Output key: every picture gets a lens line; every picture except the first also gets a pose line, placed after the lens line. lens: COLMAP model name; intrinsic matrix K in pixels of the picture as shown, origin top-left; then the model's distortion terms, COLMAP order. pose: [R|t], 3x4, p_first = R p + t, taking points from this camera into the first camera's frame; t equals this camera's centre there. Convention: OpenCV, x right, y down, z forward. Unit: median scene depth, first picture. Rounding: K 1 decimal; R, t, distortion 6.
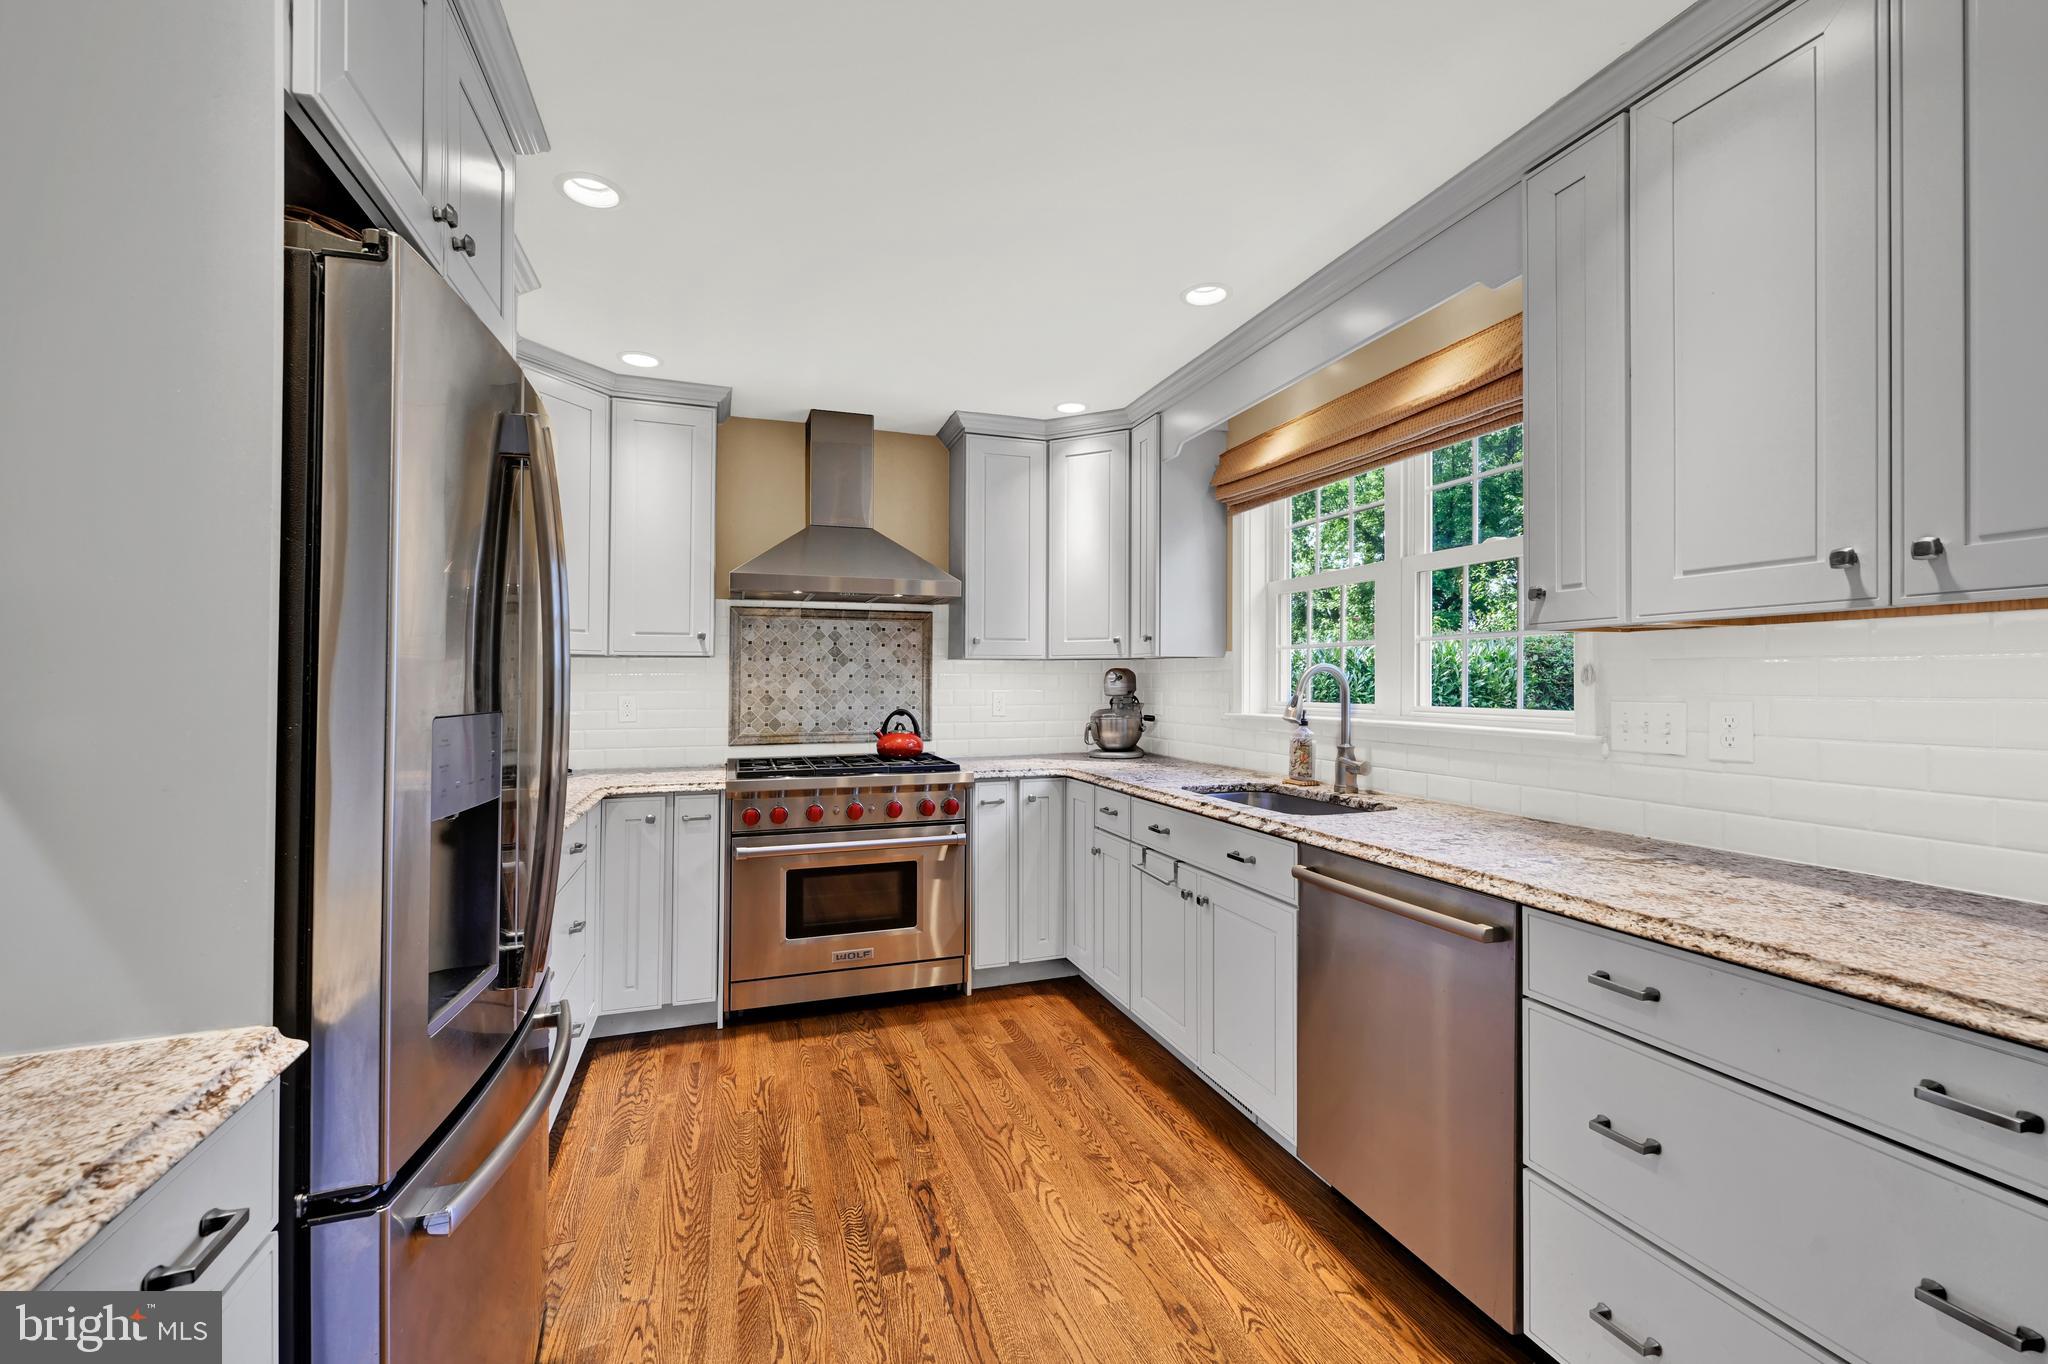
lens RADIAL K [[825.3, 0, 1029.3], [0, 825.3, 681.0], [0, 0, 1]] dist [0.001396, 0.001488]
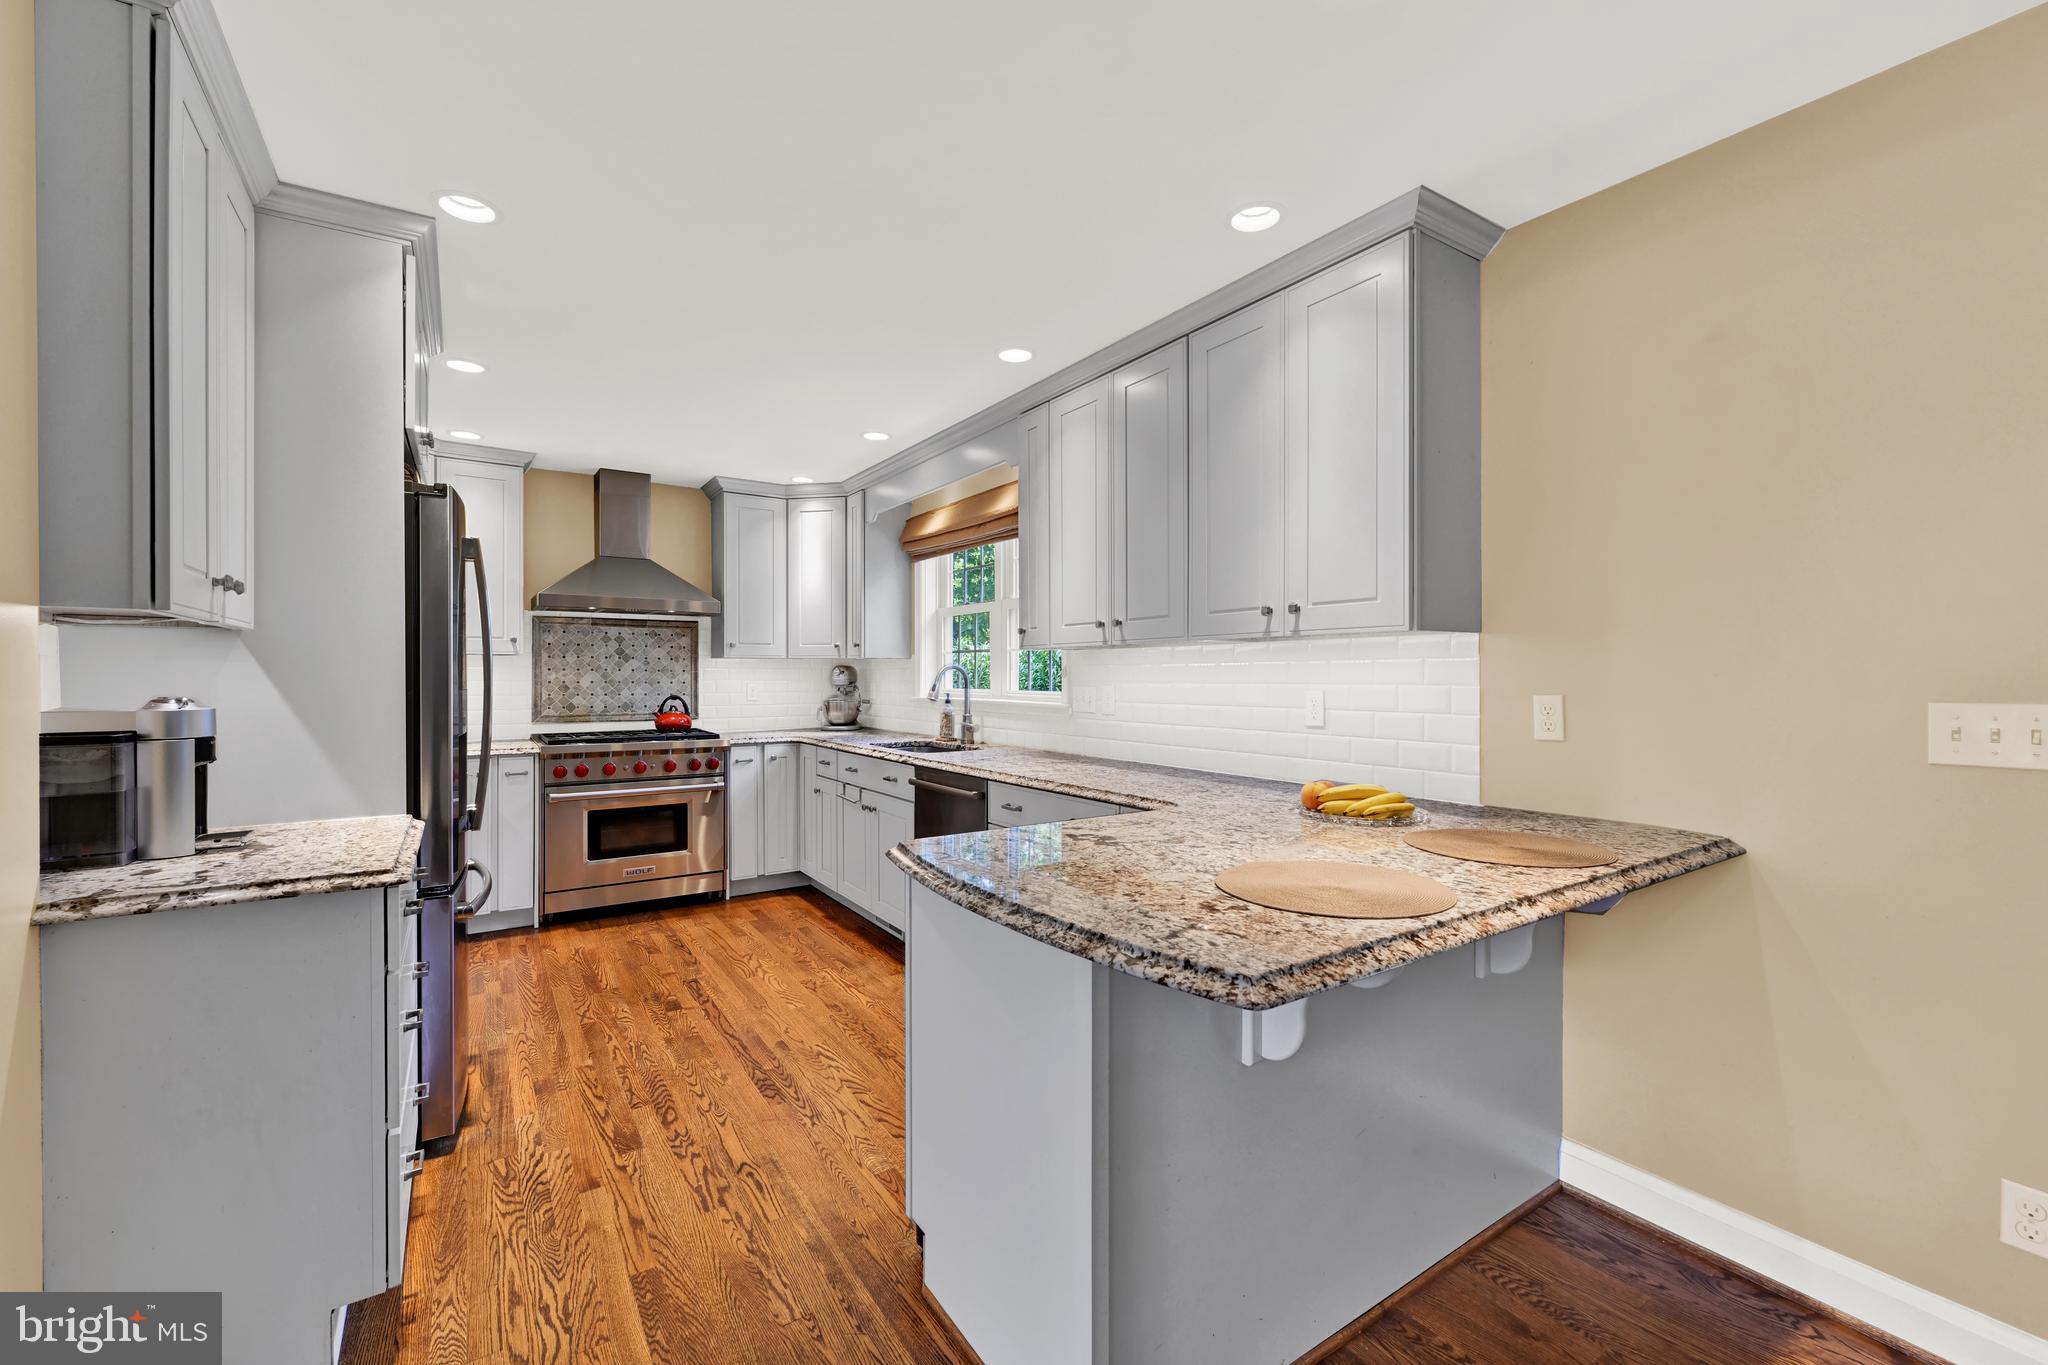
lens RADIAL K [[825.3, 0, 998.1], [0, 825.3, 691.7], [0, 0, 1]] dist [0.001396, 0.001488]
pose [[0.974523, -0.003035, 0.224266, 0.067522], [-0.001930, 0.999758, 0.021915, -0.002262], [-0.224278, -0.021790, 0.974282, -0.503469]]
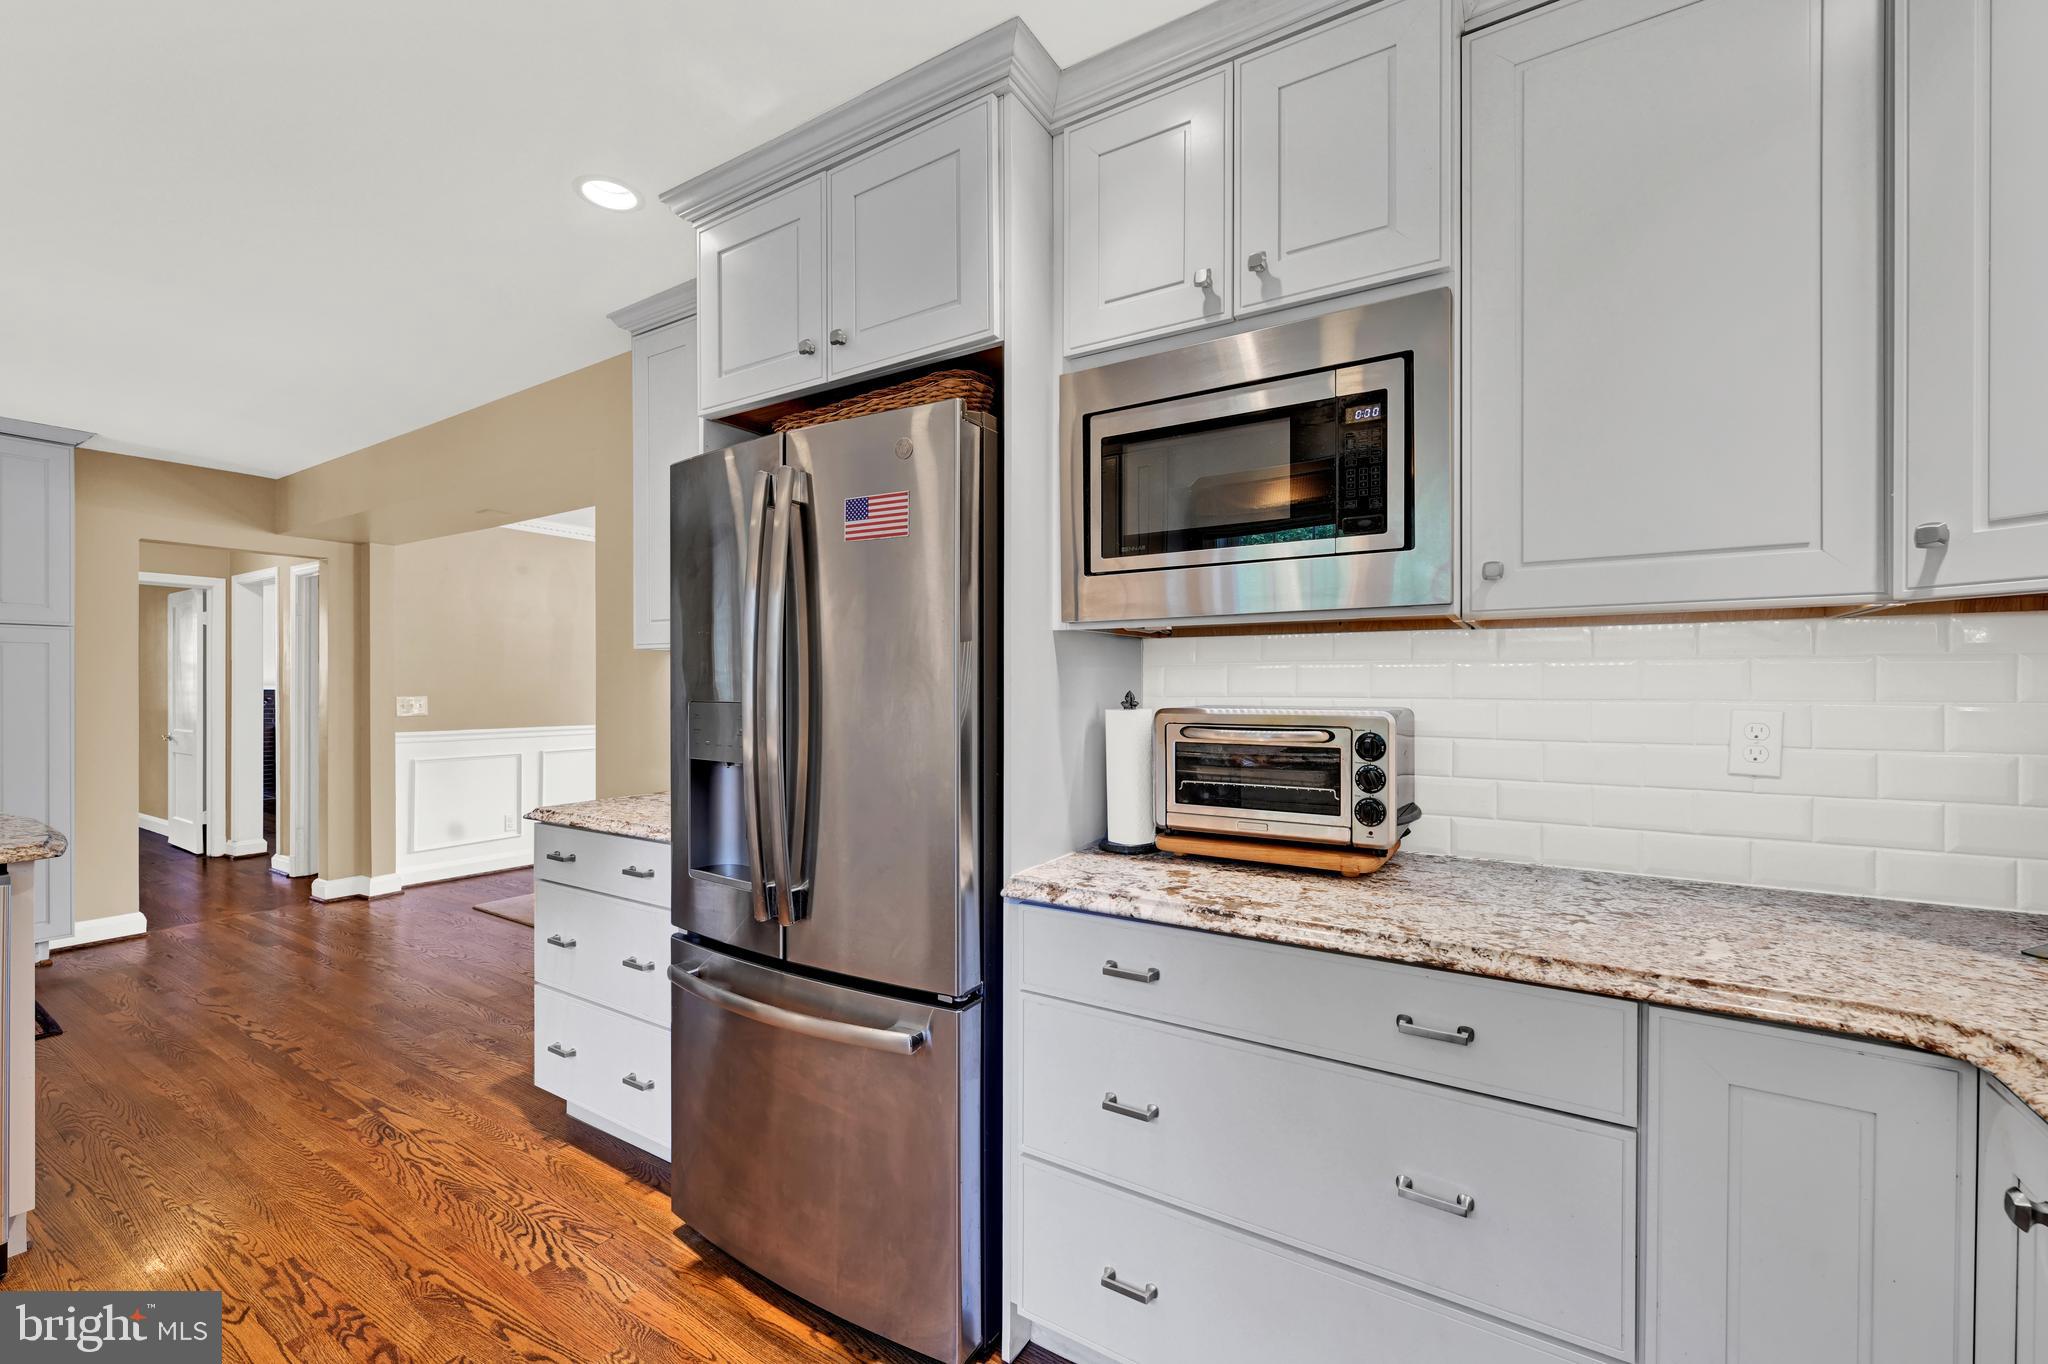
lens RADIAL K [[825.3, 0, 1013.2], [0, 825.3, 685.2], [0, 0, 1]] dist [0.001396, 0.001488]
pose [[-0.781972, -0.001367, -0.623312, -0.027927], [-0.001014, 0.999999, -0.000920, -0.003766], [0.623313, -0.000087, -0.781972, 0.744262]]
